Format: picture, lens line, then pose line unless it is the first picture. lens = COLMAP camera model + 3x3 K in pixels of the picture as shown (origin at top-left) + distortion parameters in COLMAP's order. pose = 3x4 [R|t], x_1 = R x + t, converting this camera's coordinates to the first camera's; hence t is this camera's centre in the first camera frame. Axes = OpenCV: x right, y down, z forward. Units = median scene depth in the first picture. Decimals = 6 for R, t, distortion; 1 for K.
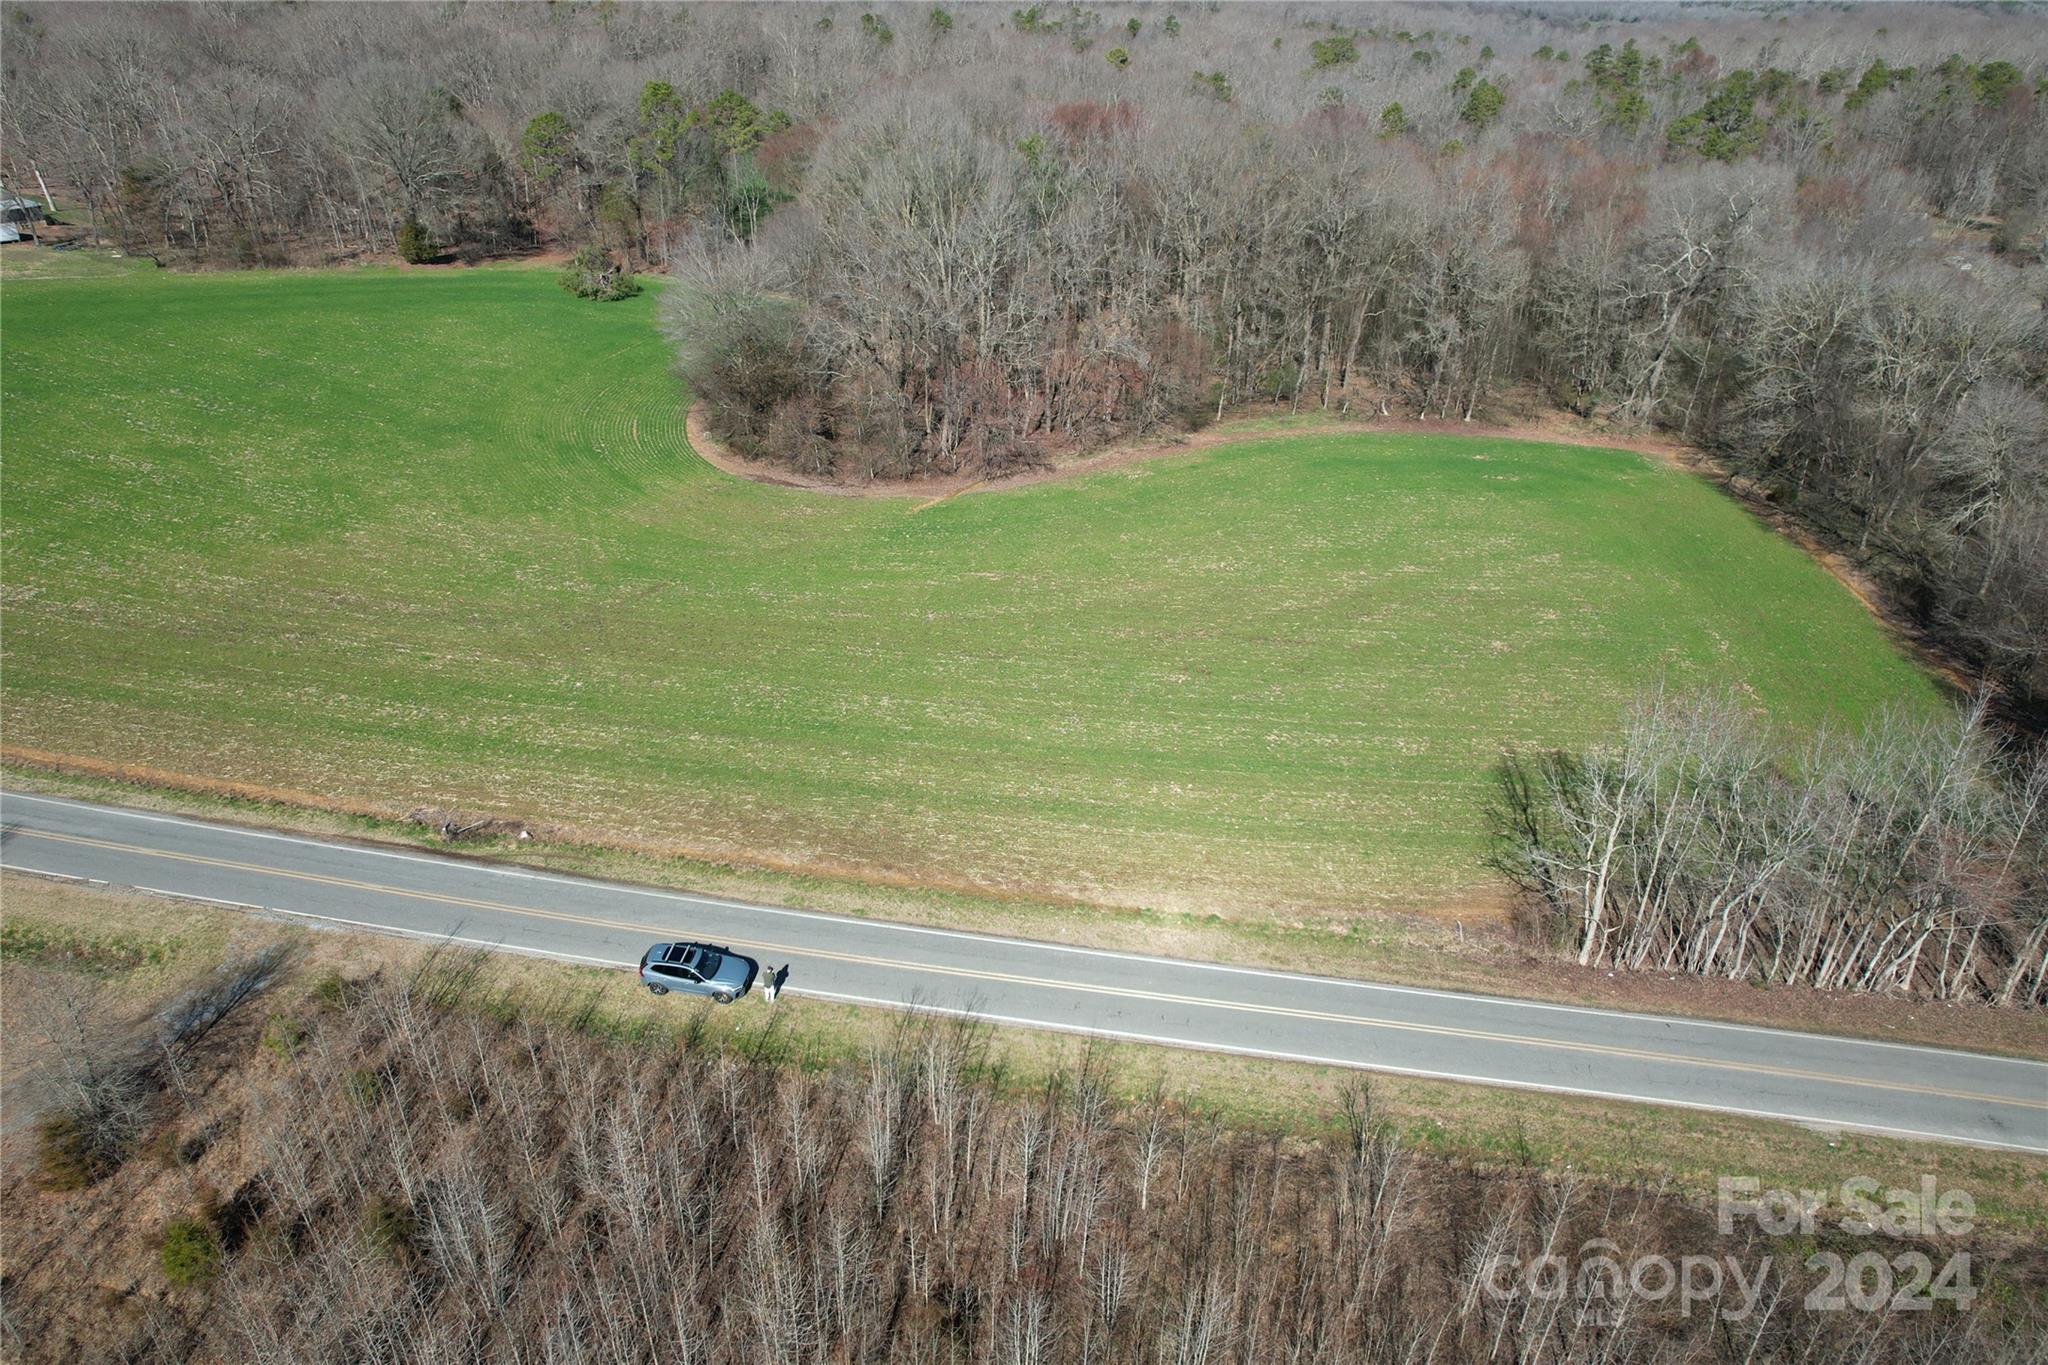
lens RADIAL K [[1322.5, 0, 1020.1], [0, 1322.5, 669.1], [0, 0, 1]] dist [-0.085614, 0.081030]
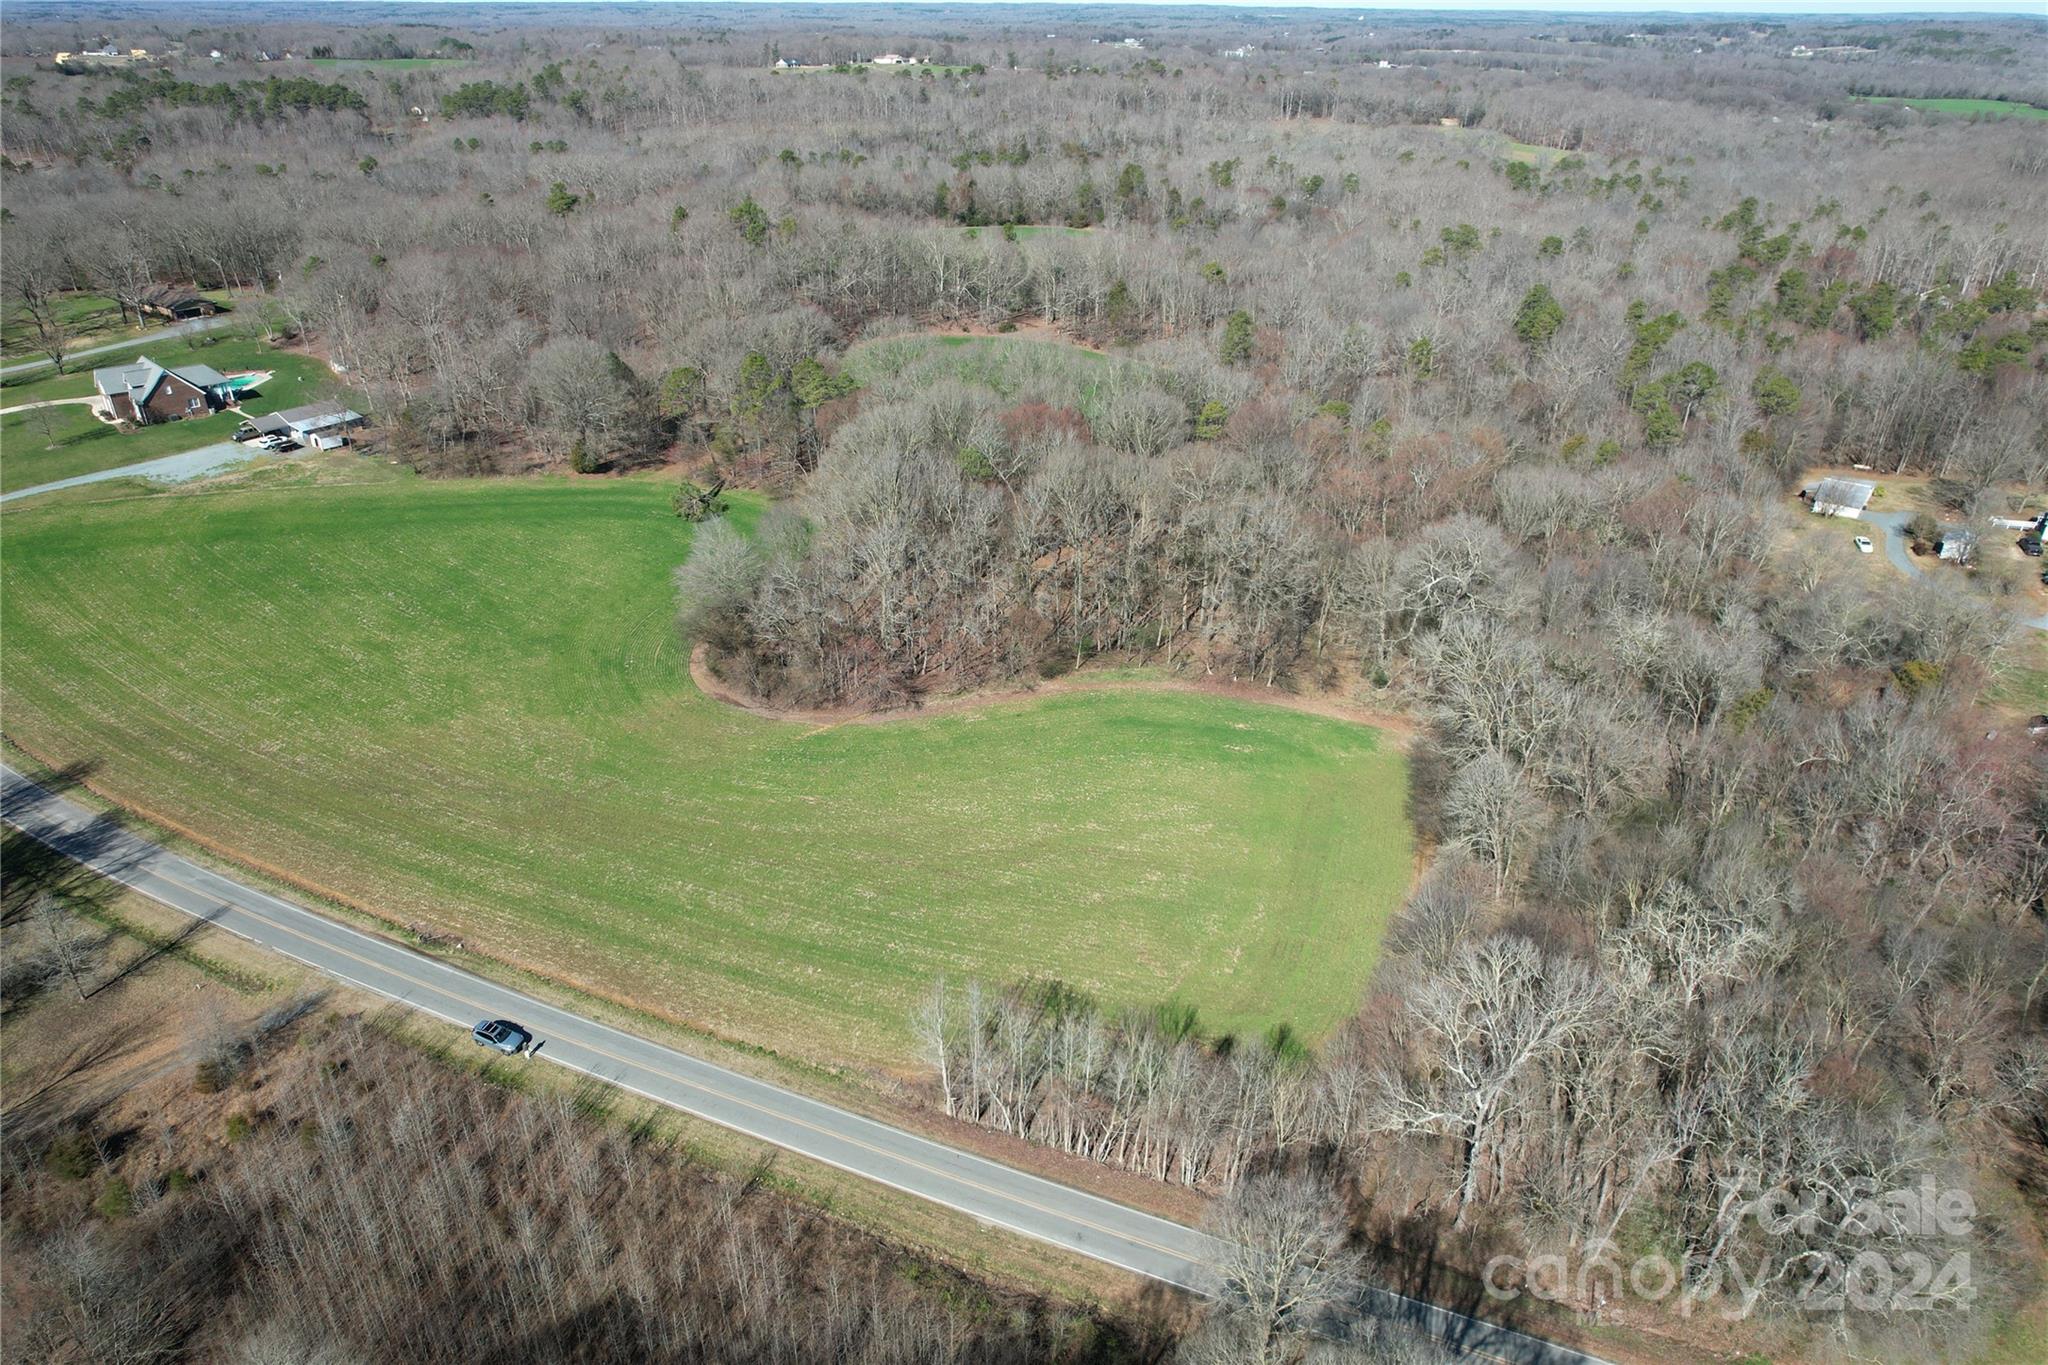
lens RADIAL K [[1322.5, 0, 1020.1], [0, 1322.5, 669.1], [0, 0, 1]] dist [-0.085614, 0.081030]
pose [[0.973170, 0.103258, -0.205615, 0.747966], [-0.107805, 0.994111, -0.011005, -0.334455], [0.203267, 0.032876, 0.978571, -0.685175]]
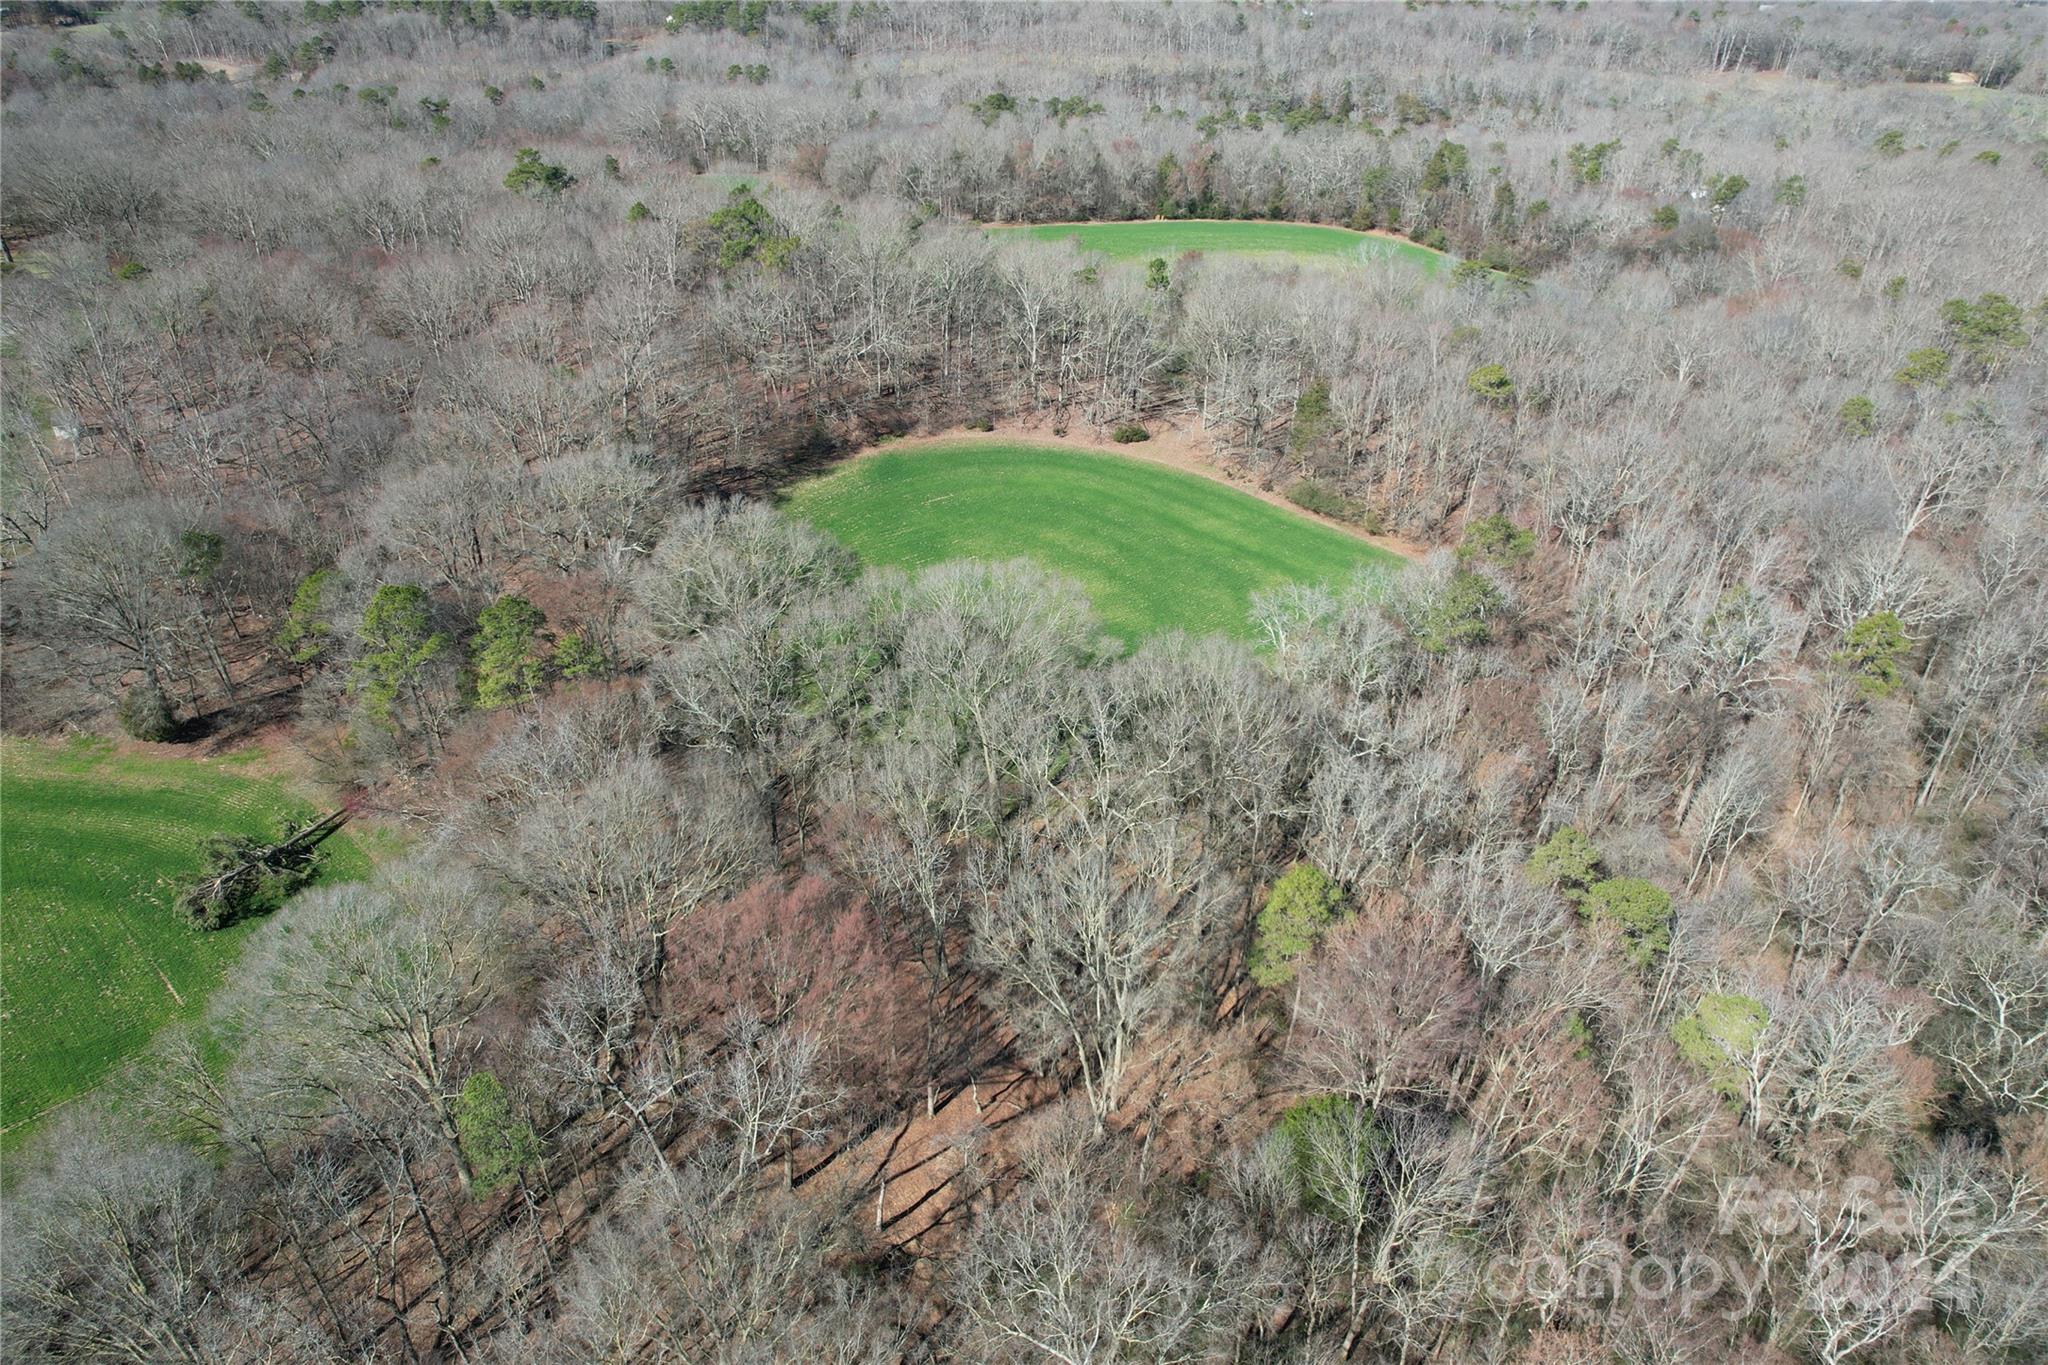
lens RADIAL K [[1322.5, 0, 1020.1], [0, 1322.5, 669.1], [0, 0, 1]] dist [-0.085614, 0.081030]
pose [[0.872214, 0.252615, -0.418842, 0.728426], [-0.240381, 0.967146, 0.082732, -1.322009], [0.425981, 0.028521, 0.904282, 1.277366]]
